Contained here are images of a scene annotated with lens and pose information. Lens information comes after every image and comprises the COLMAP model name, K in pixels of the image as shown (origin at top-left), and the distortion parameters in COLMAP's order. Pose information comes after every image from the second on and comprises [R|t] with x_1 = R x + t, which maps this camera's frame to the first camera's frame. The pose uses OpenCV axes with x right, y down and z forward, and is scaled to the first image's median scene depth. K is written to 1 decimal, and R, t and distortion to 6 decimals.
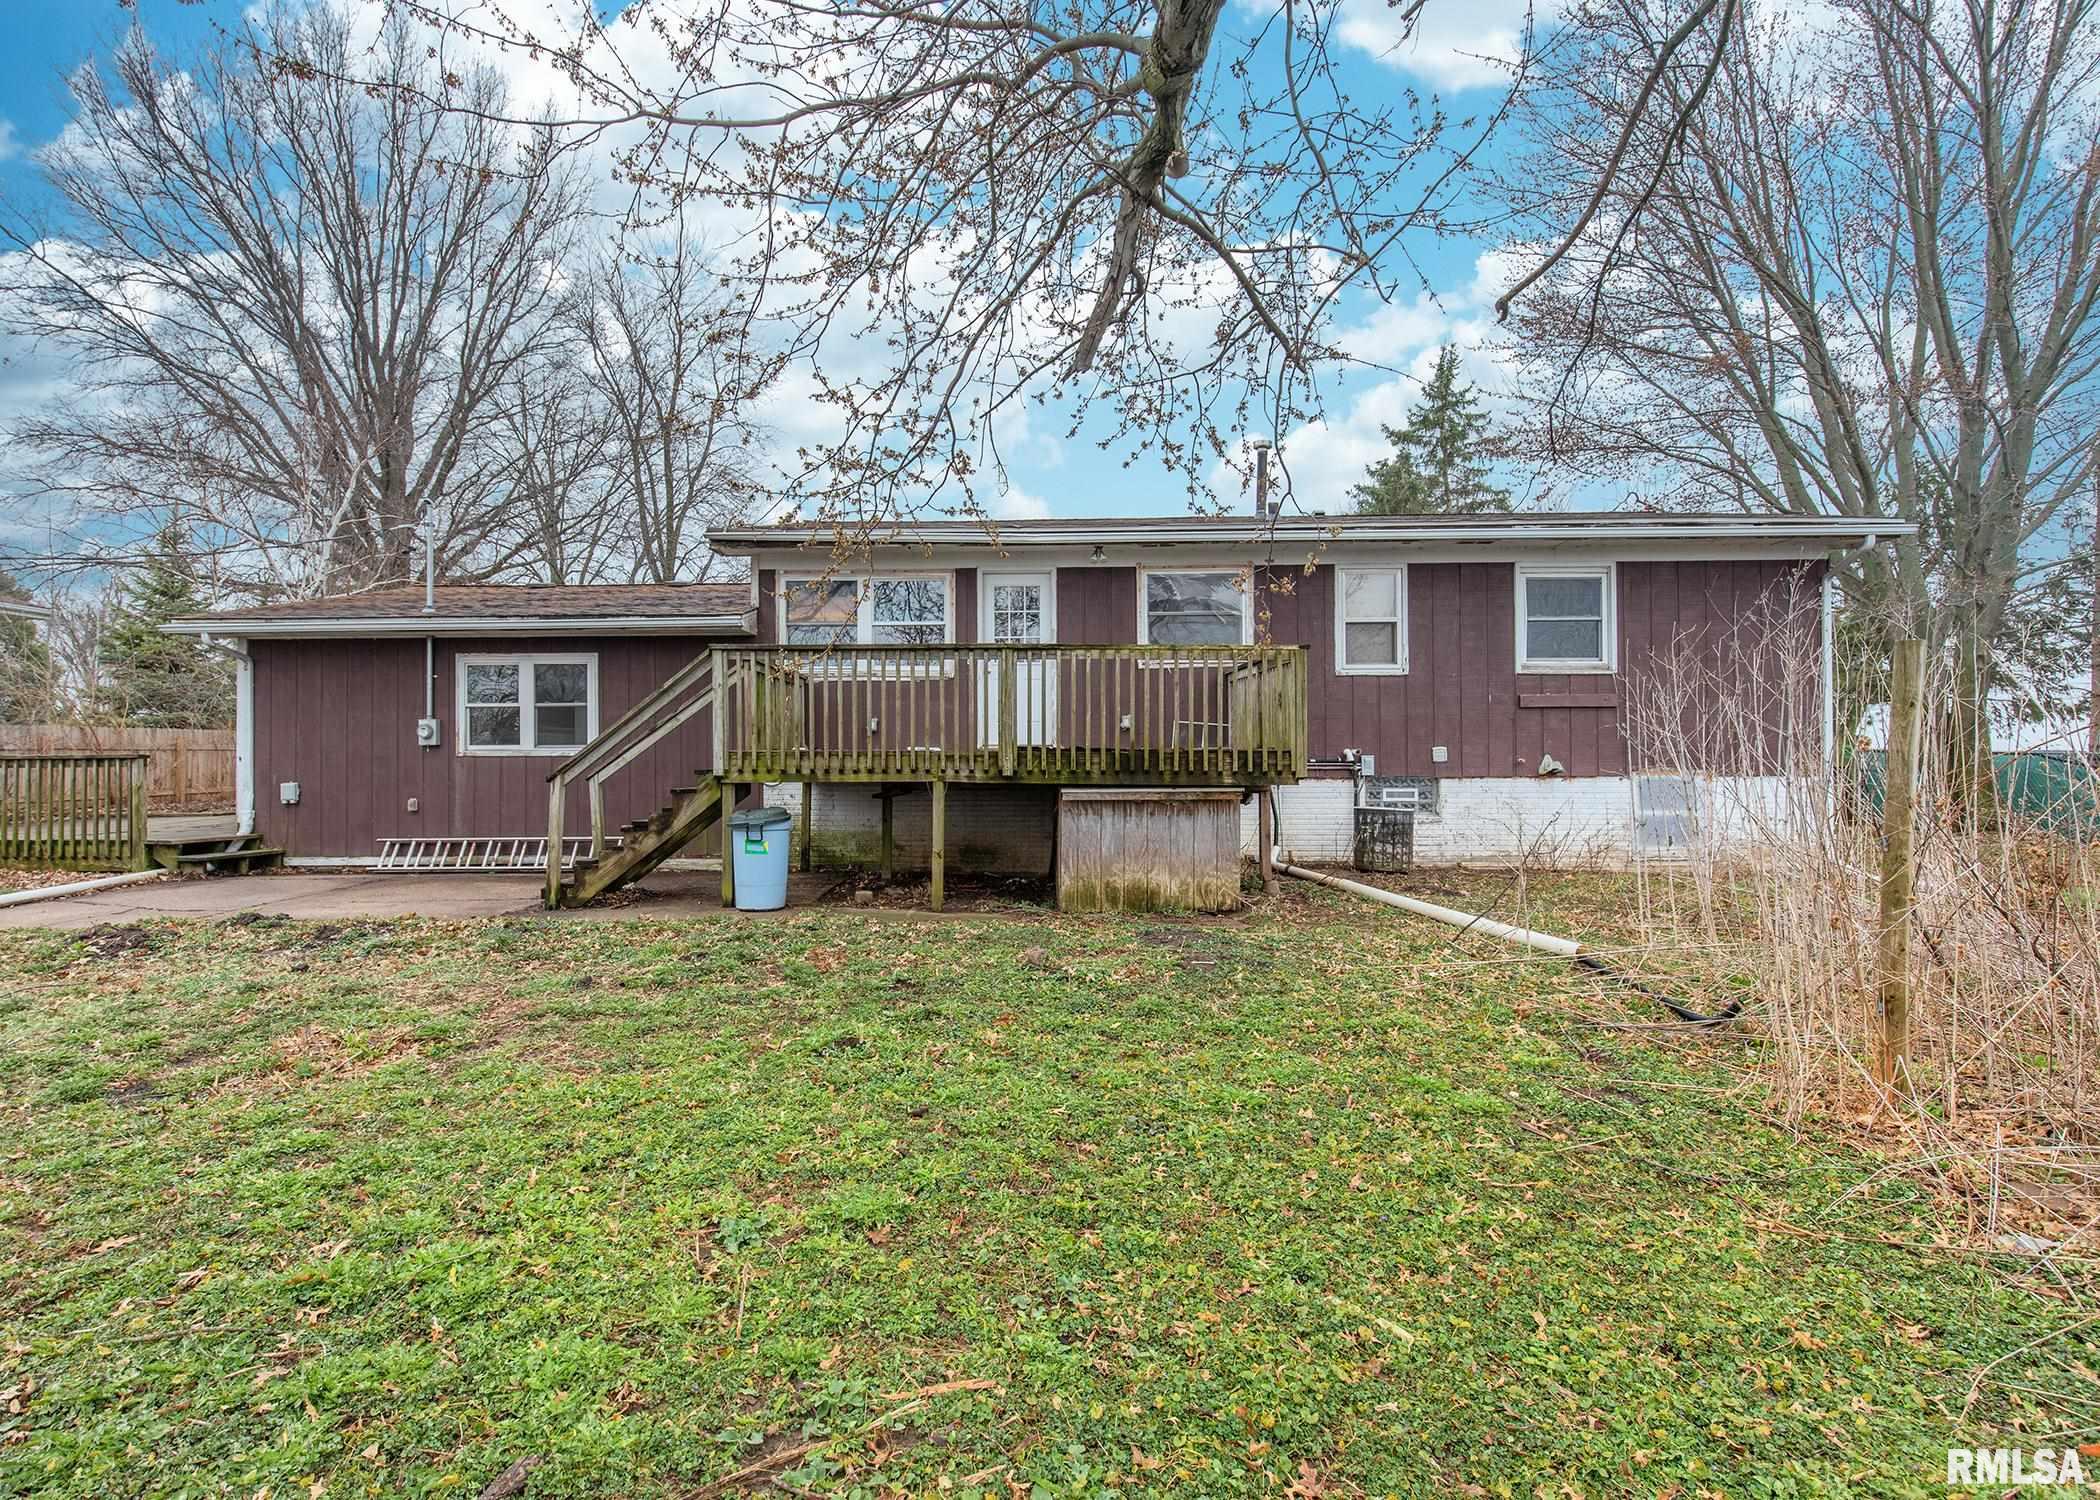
lens RADIAL K [[1076.2, 0, 1019.9], [0, 1076.2, 710.7], [0, 0, 1]] dist [0.003024, -0.002751]
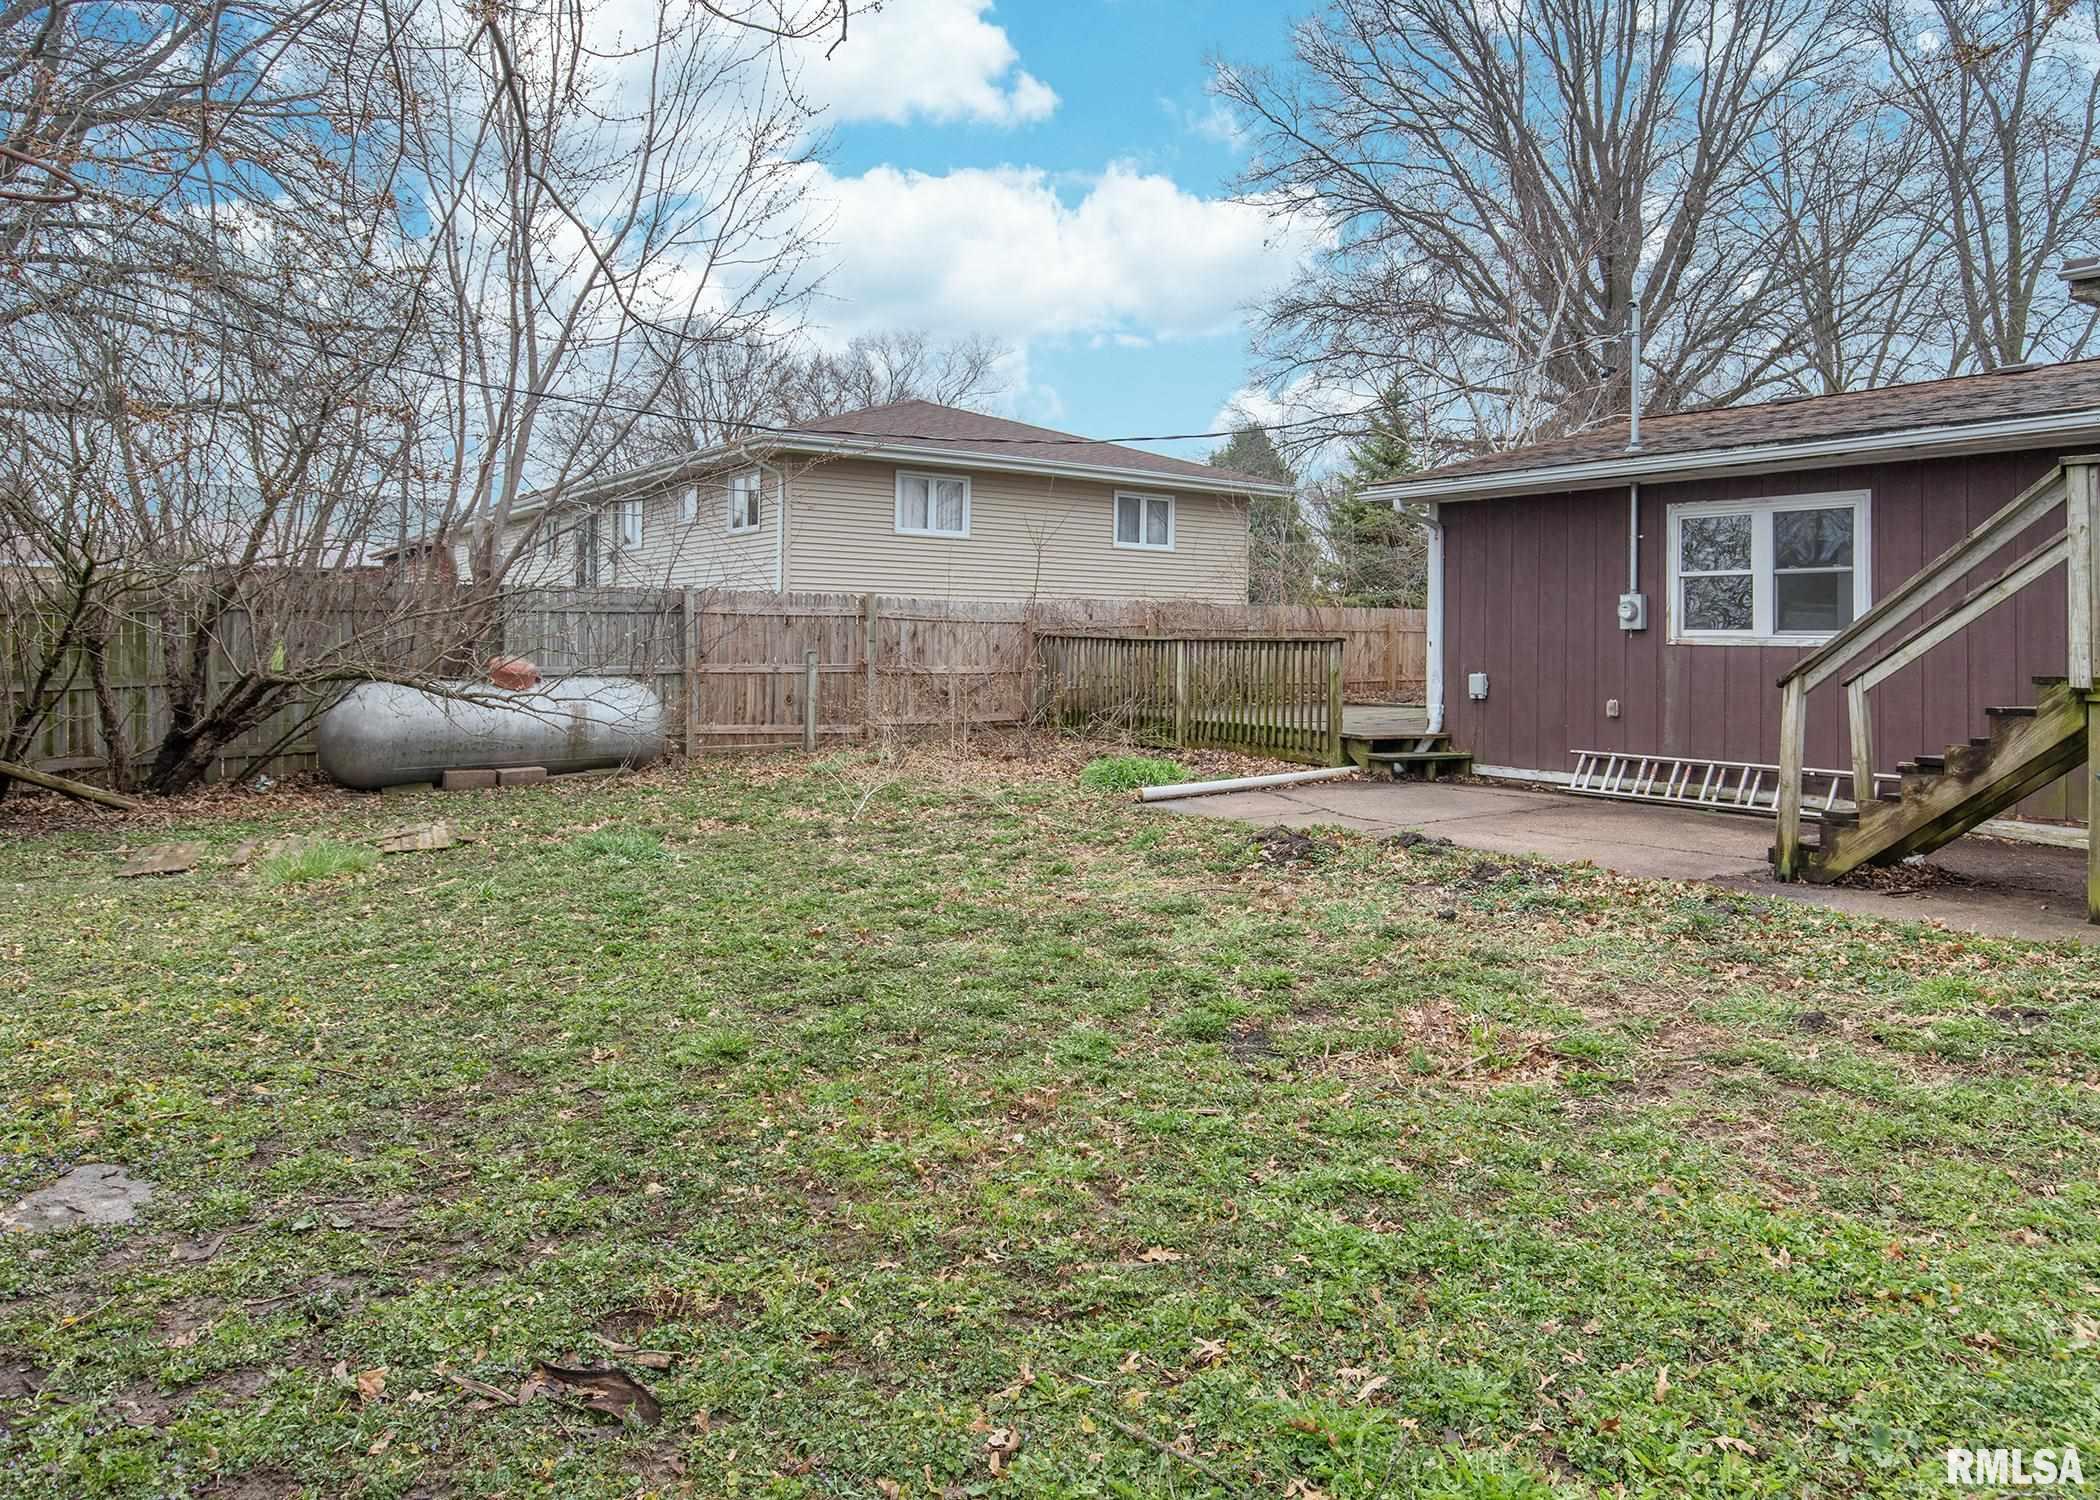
lens RADIAL K [[1353.7, 0, 1140.9], [0, 1353.7, 618.4], [0, 0, 1]] dist [0.006284, -0.001909]
pose [[0.620093, 0.001229, -0.784528, -0.024854], [0.020245, 0.999641, 0.017567, 0.001309], [0.784267, -0.026776, 0.619845, 0.158665]]
